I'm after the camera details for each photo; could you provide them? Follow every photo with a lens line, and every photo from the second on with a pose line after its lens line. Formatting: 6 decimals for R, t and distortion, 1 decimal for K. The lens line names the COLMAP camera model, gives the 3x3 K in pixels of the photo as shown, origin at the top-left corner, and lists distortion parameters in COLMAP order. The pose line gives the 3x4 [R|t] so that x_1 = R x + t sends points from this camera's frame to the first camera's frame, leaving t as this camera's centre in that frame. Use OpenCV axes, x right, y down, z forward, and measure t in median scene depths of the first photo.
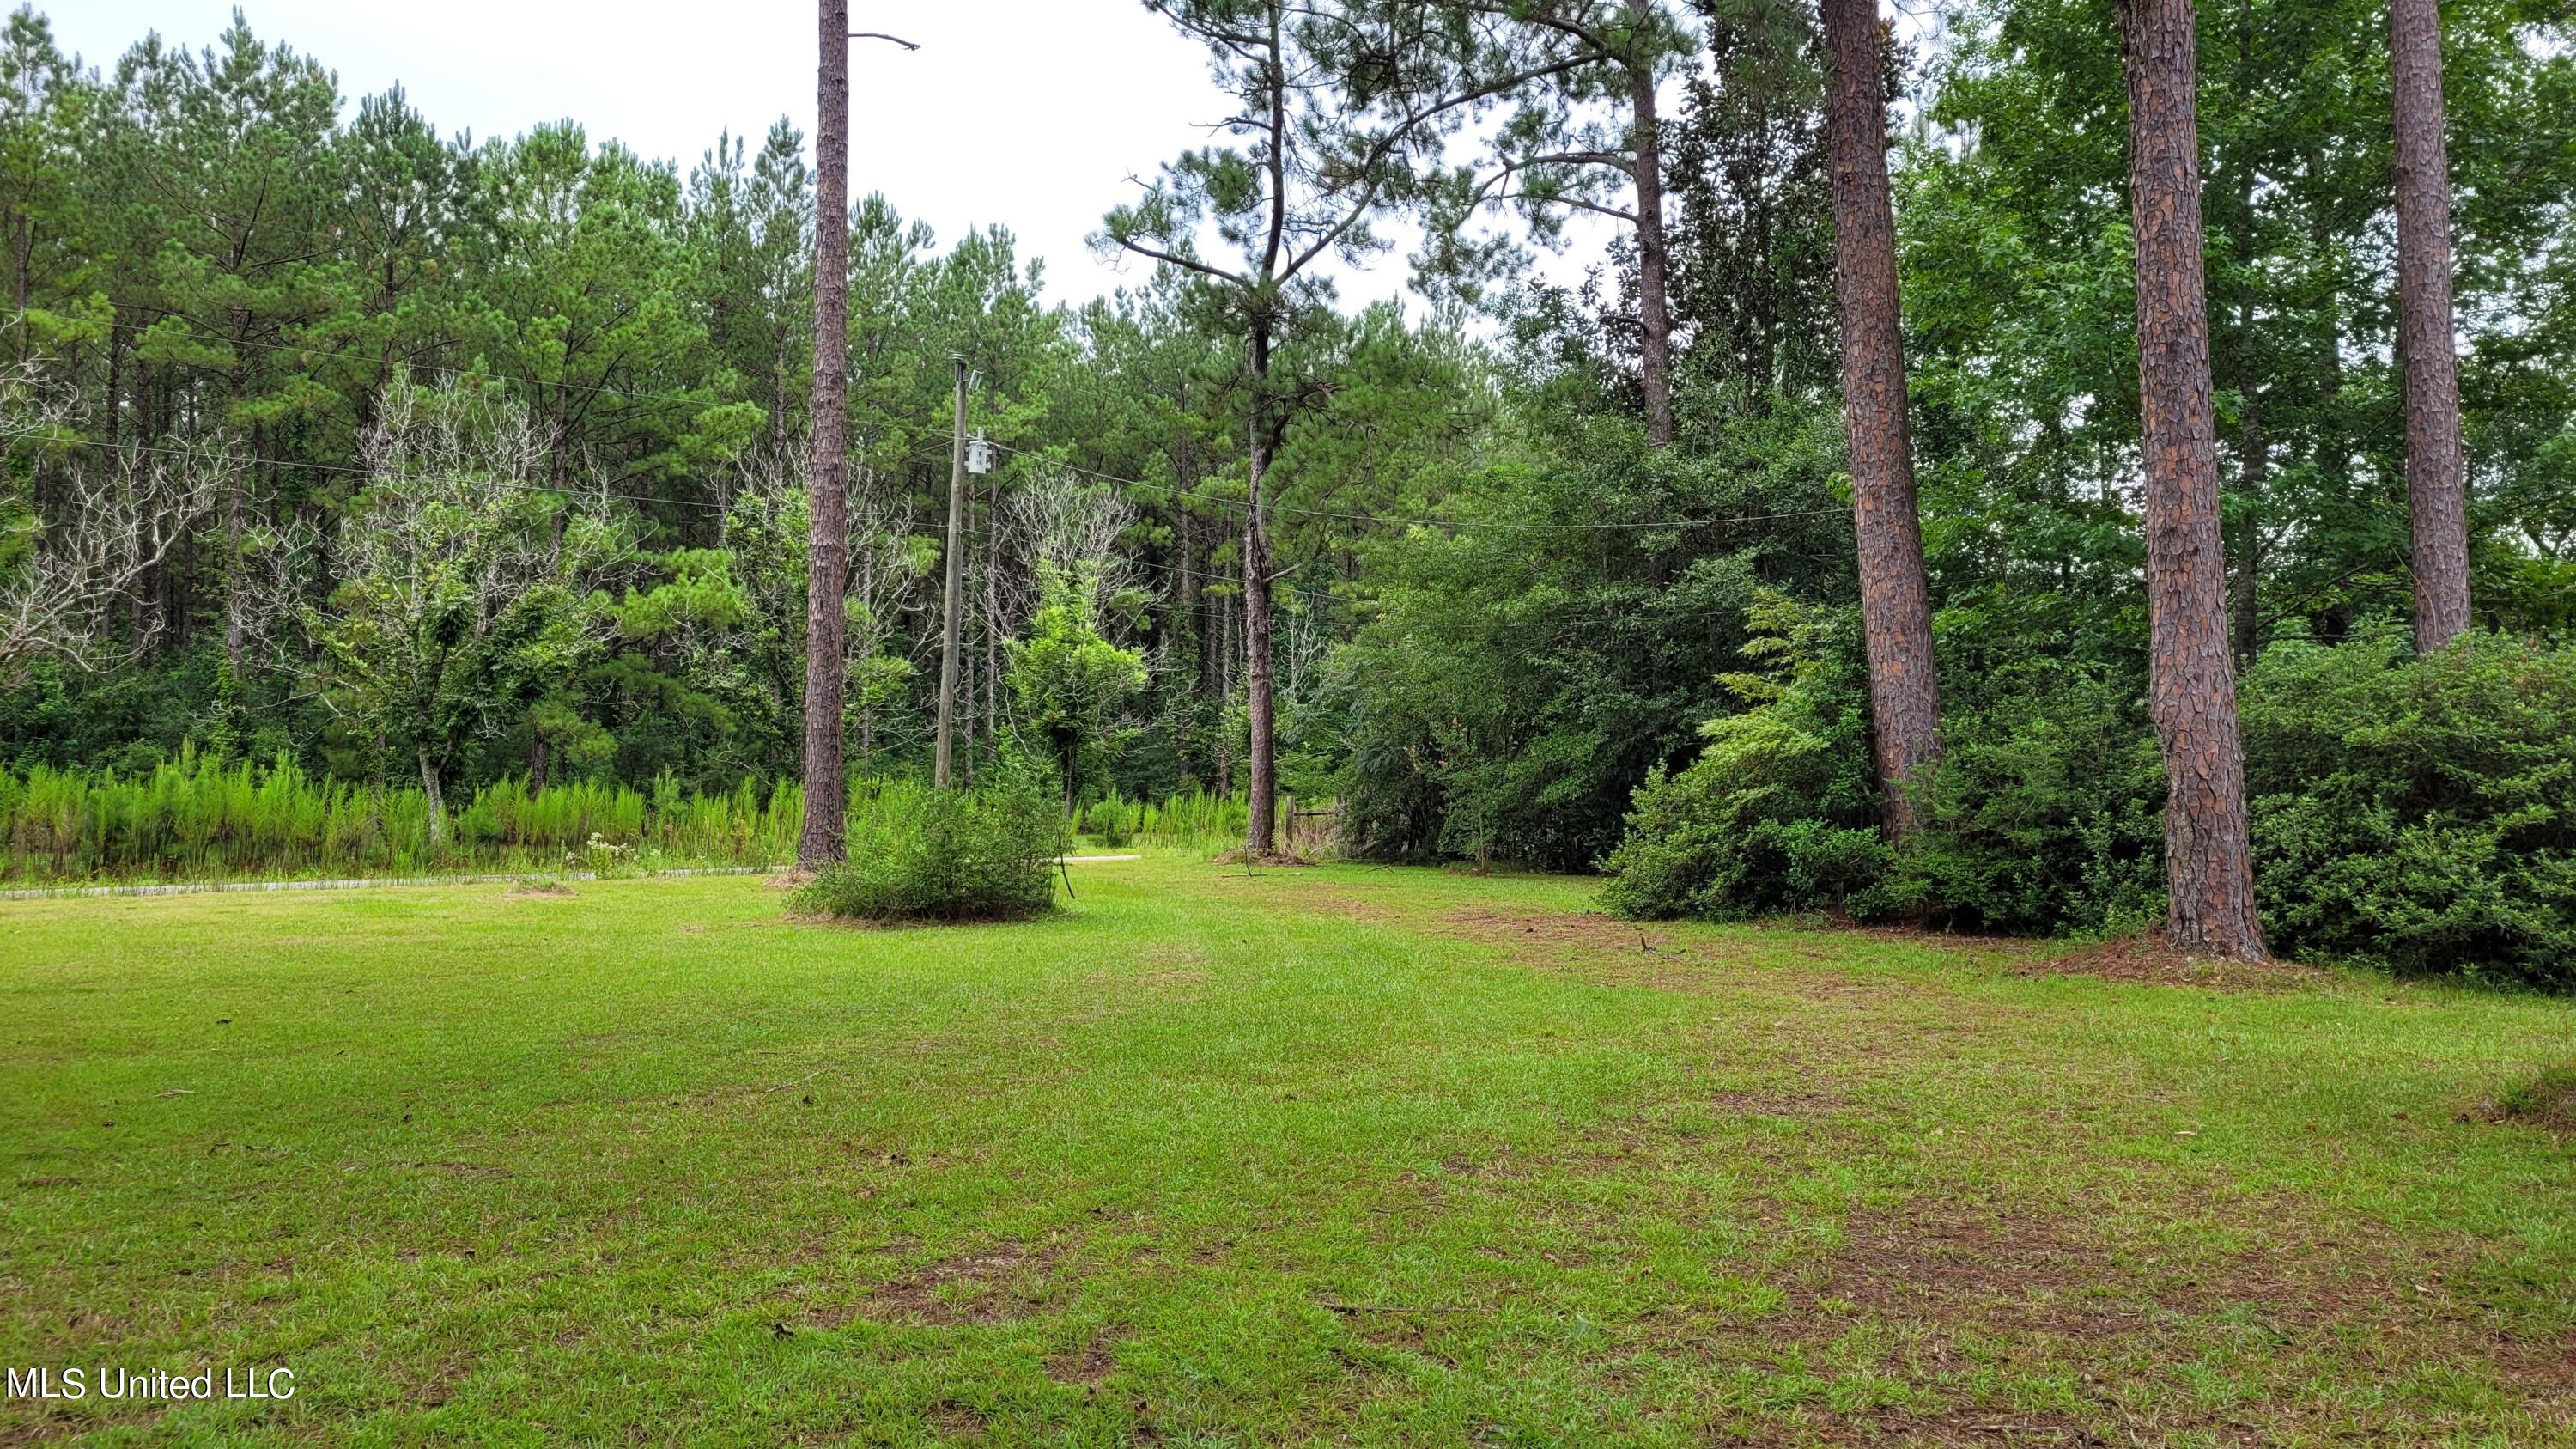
lens RADIAL K [[1957.4, 0, 1288.0], [0, 1957.4, 724.5], [0, 0, 1]] dist [0.053476, -0.033099]
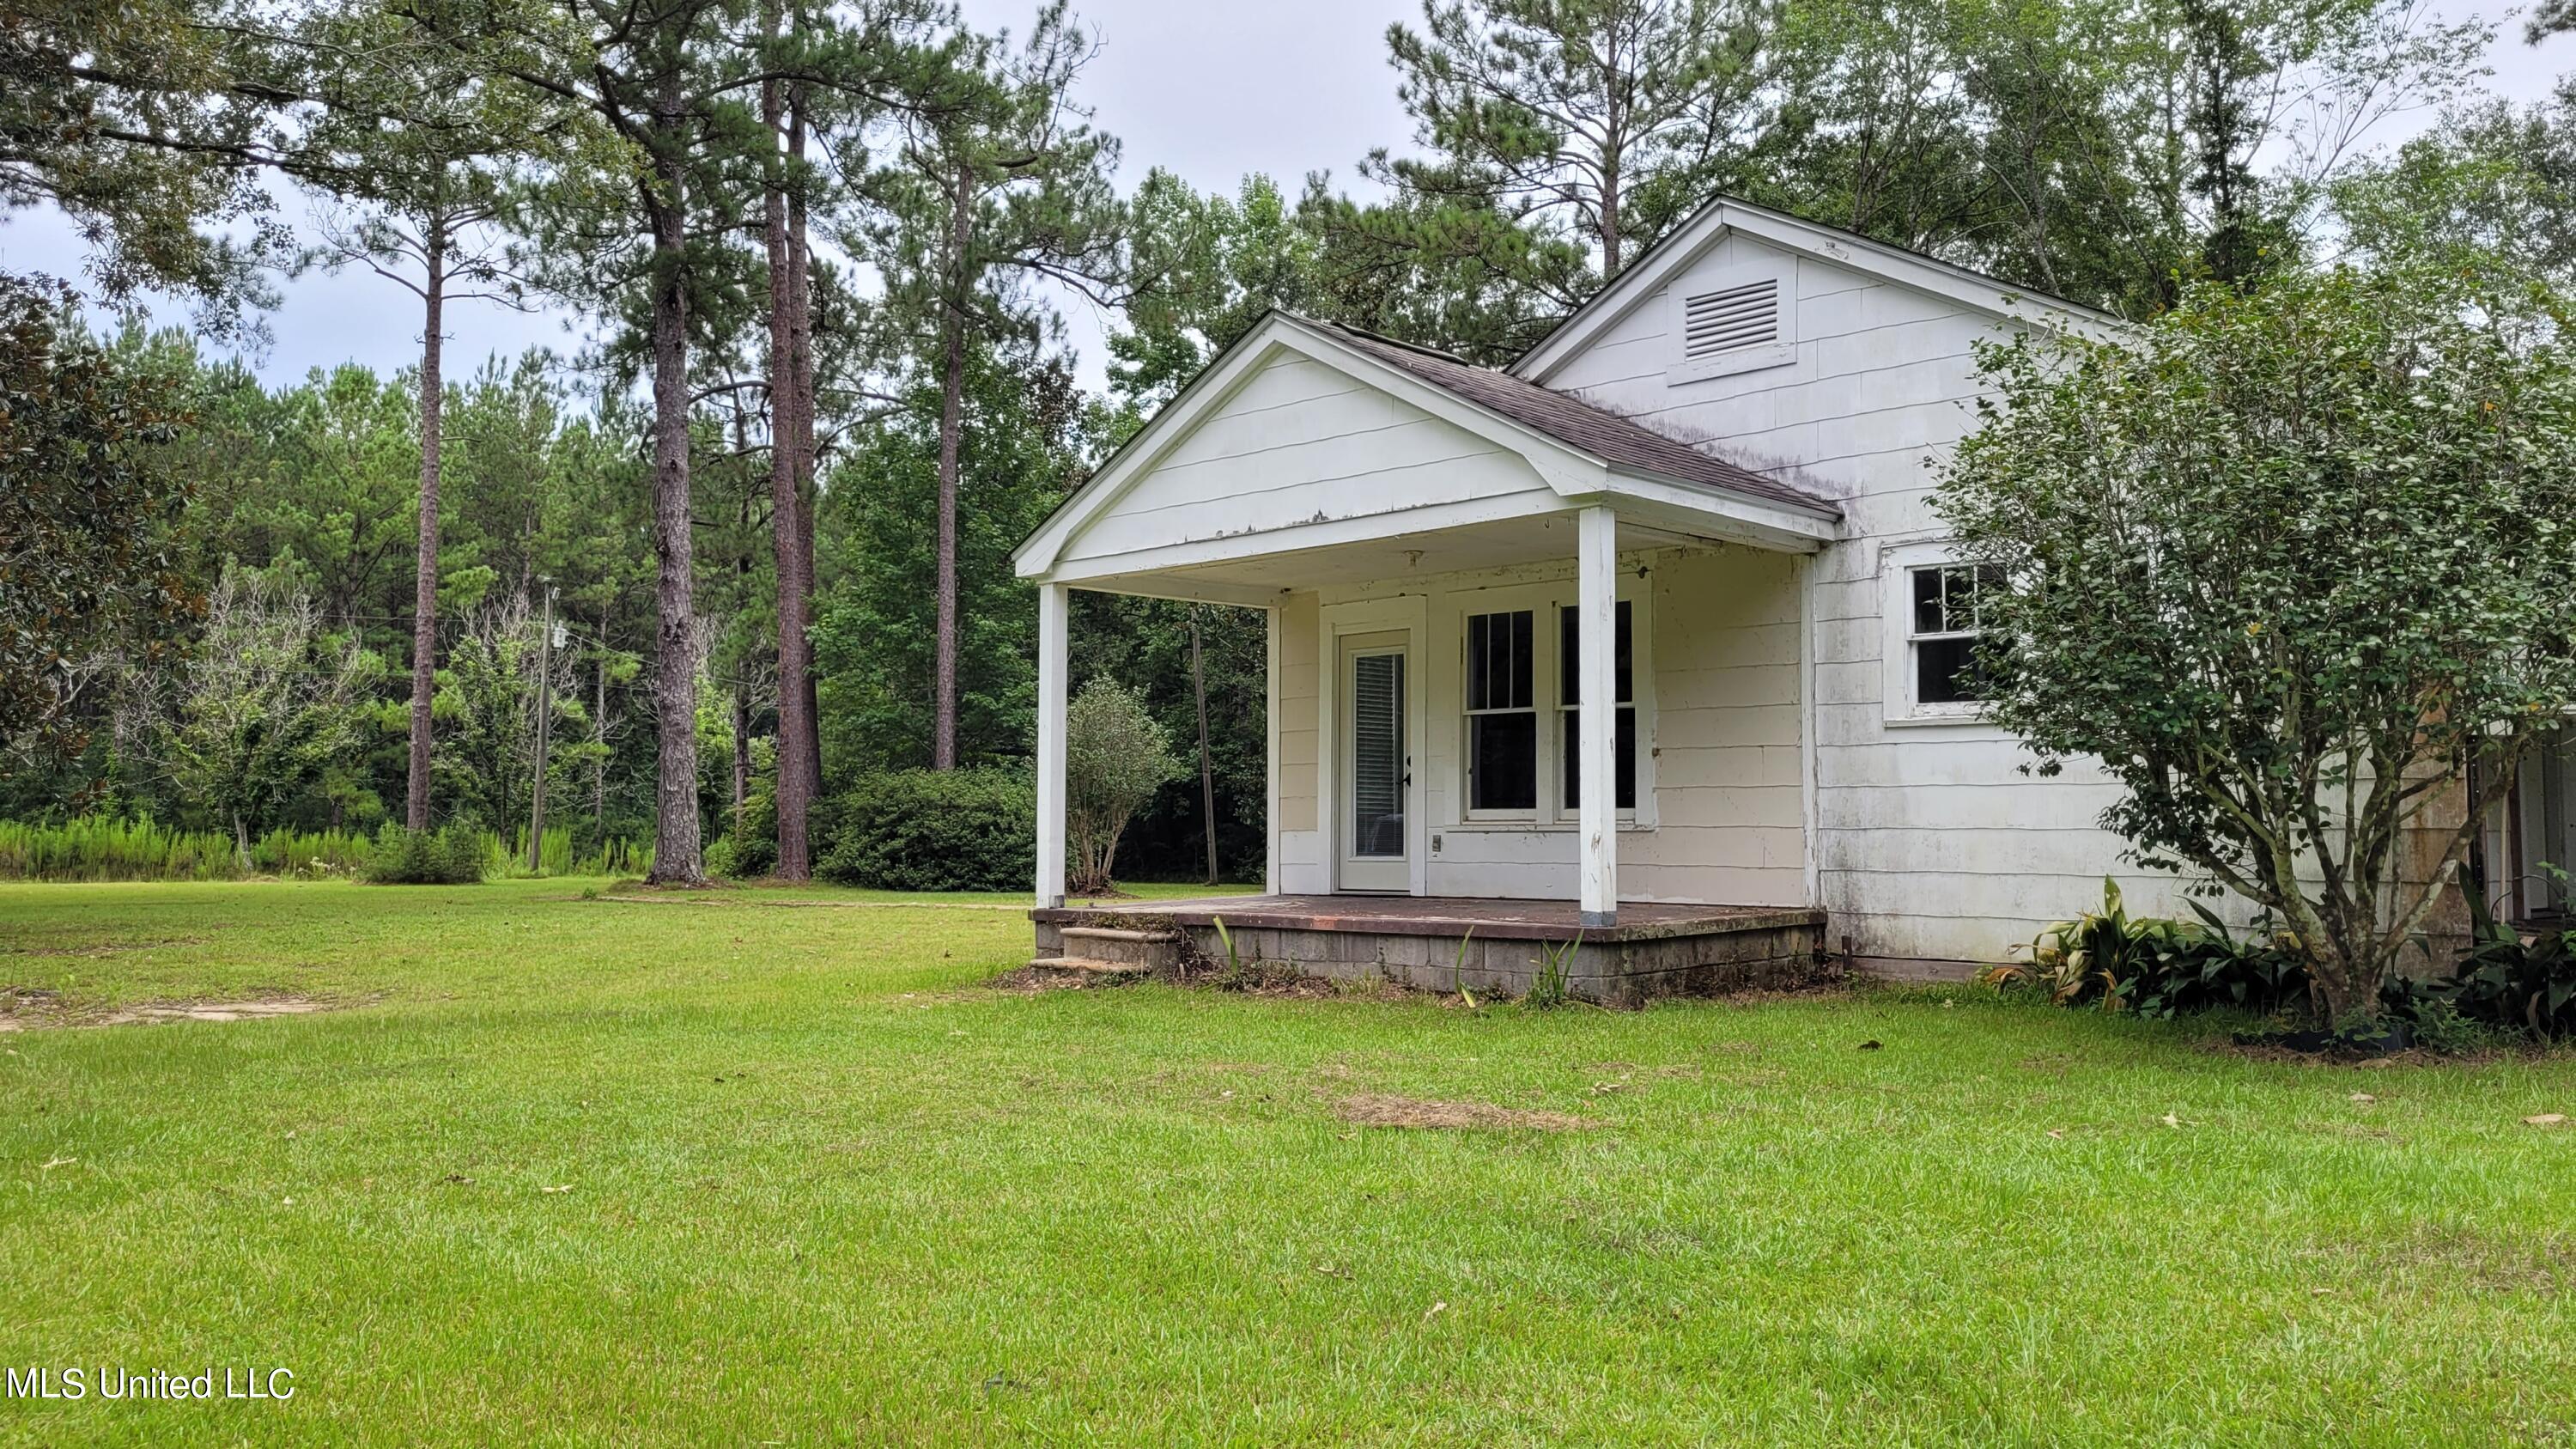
lens RADIAL K [[2069.1, 0, 1288.0], [0, 2069.1, 724.5], [0, 0, 1]] dist [0.054752, -0.042748]
pose [[0.999847, -0.003163, 0.017182, 0.376252], [0.003613, 0.999650, -0.026208, -0.009383], [-0.017093, 0.026266, 0.999509, -0.692613]]
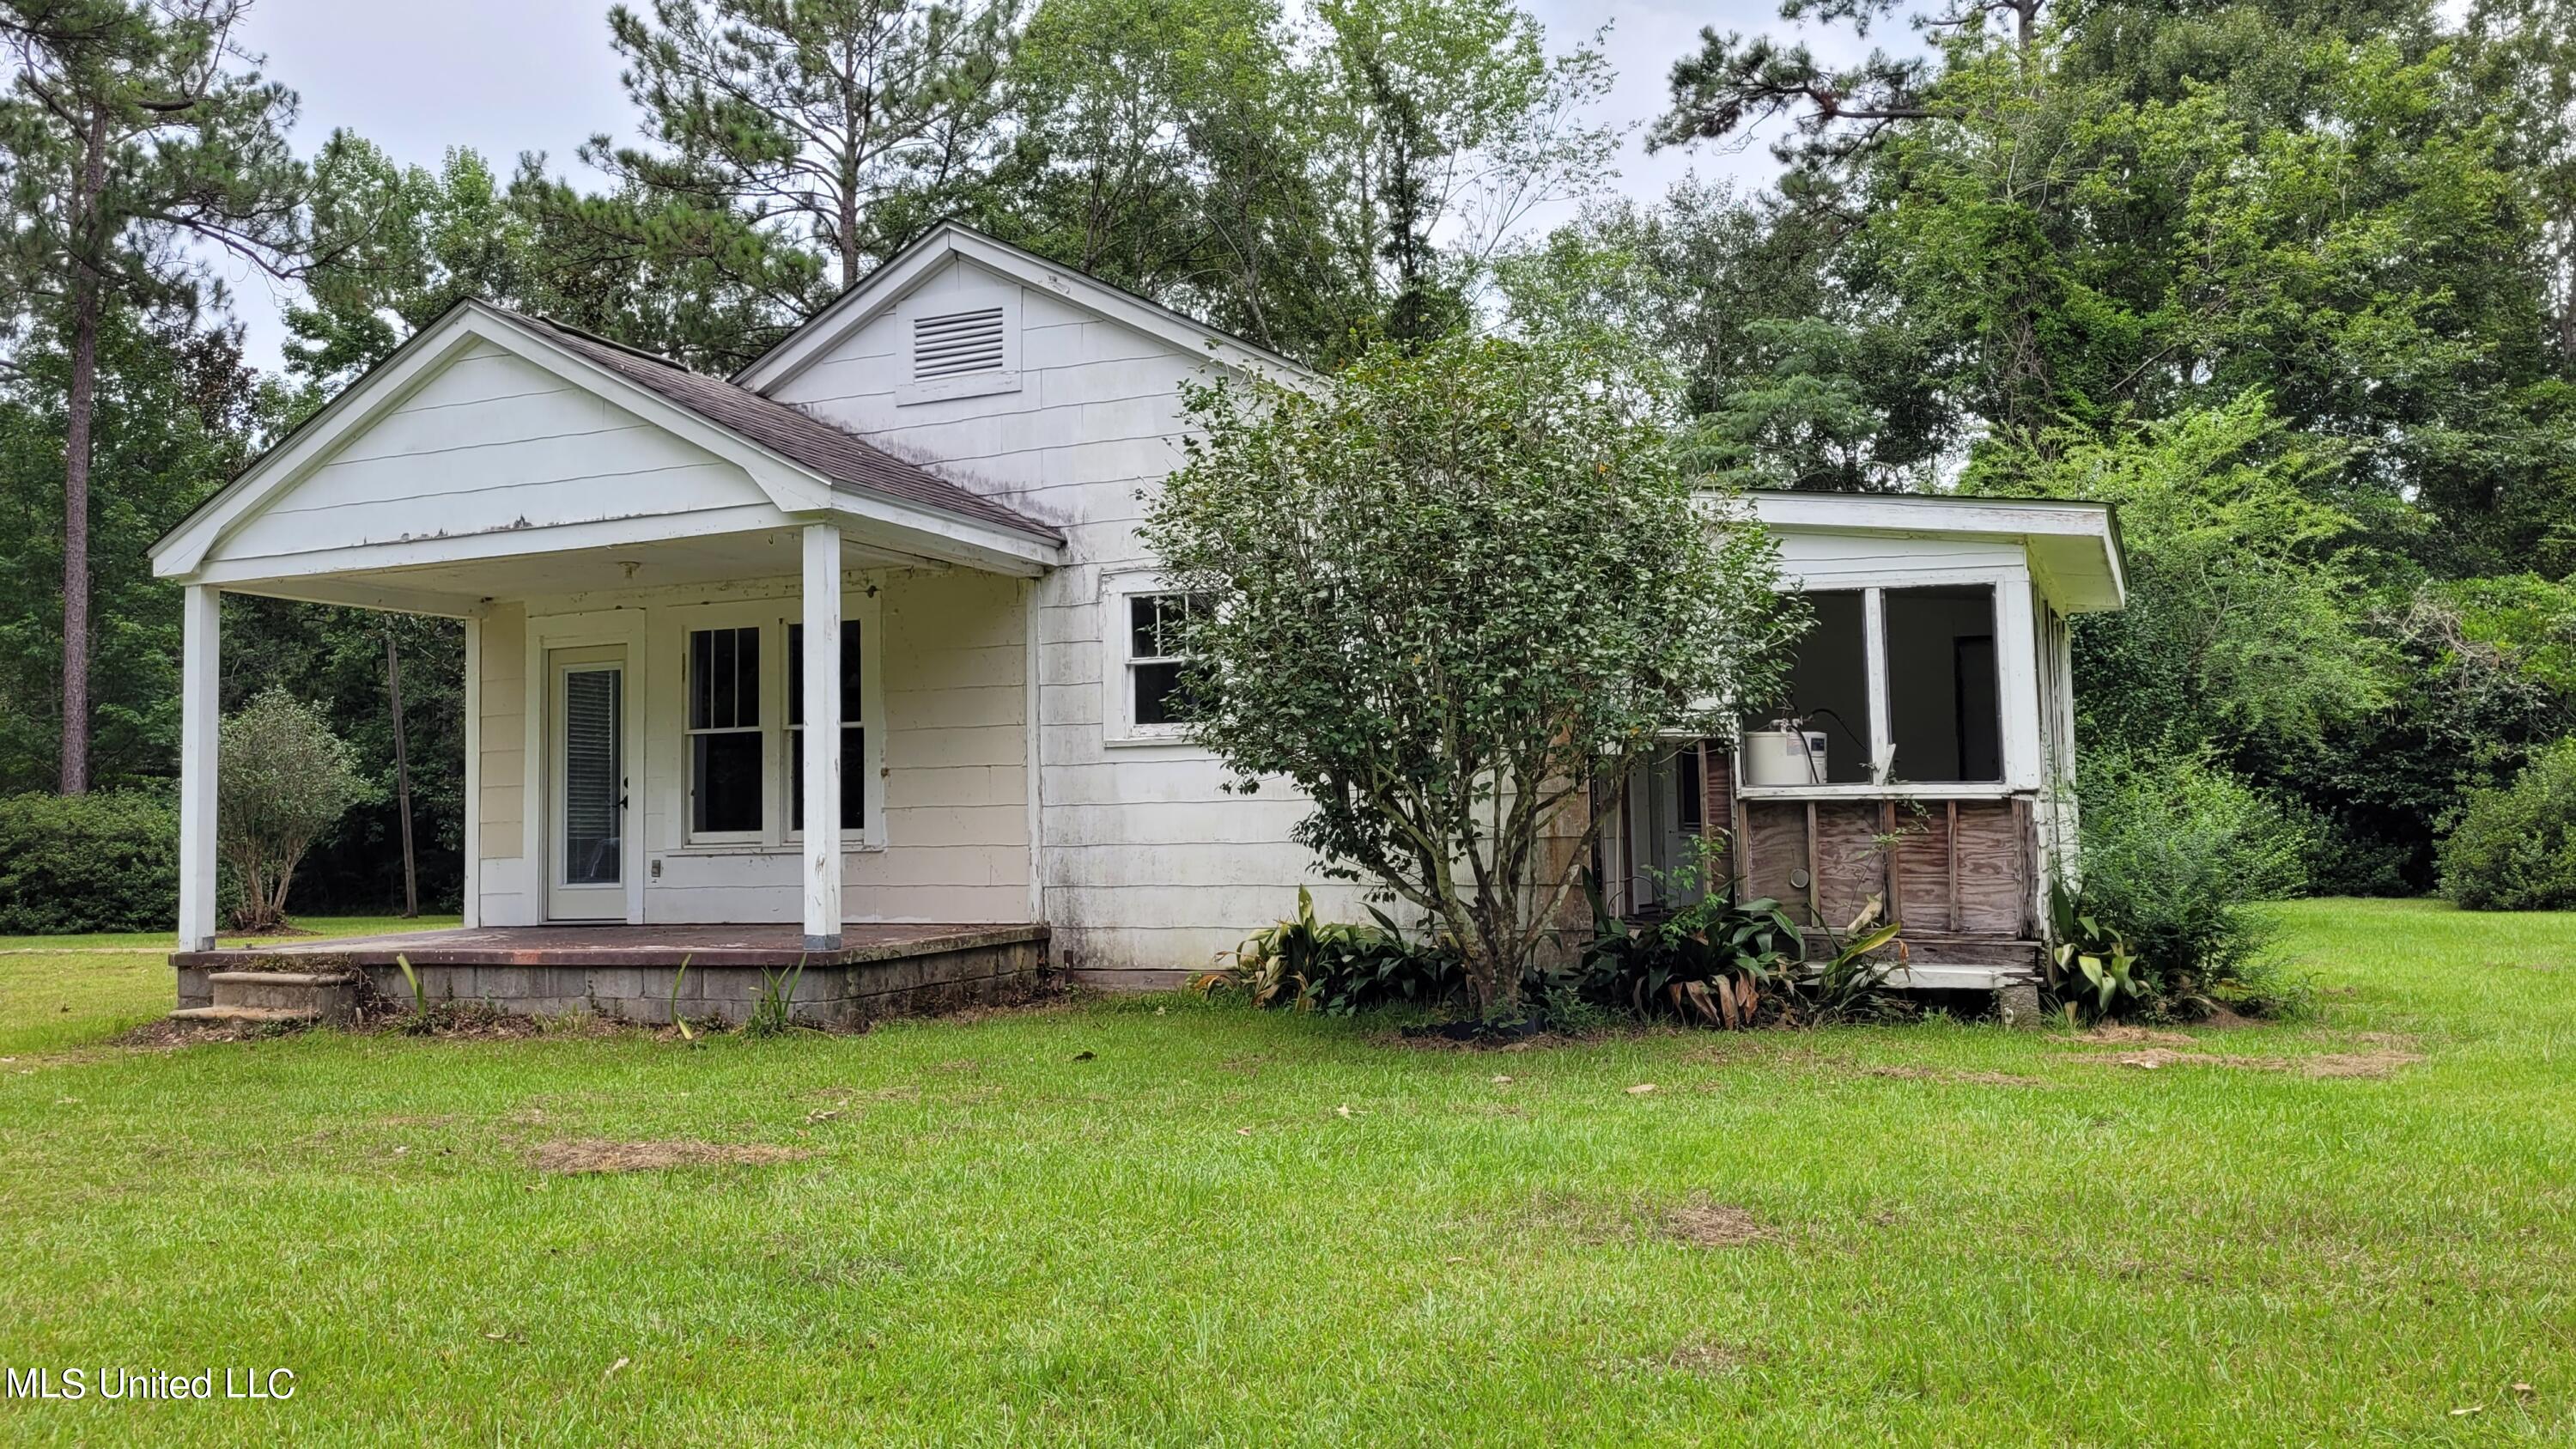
lens RADIAL K [[2068.8, 0, 1278.0], [0, 2068.8, 738.8], [0, 0, 1]] dist [0.047332, -0.027757]
pose [[0.931342, -0.002211, 0.364139, 0.378766], [0.011992, 0.999625, -0.024603, -0.009869], [-0.363949, 0.027280, 0.931019, -0.692608]]
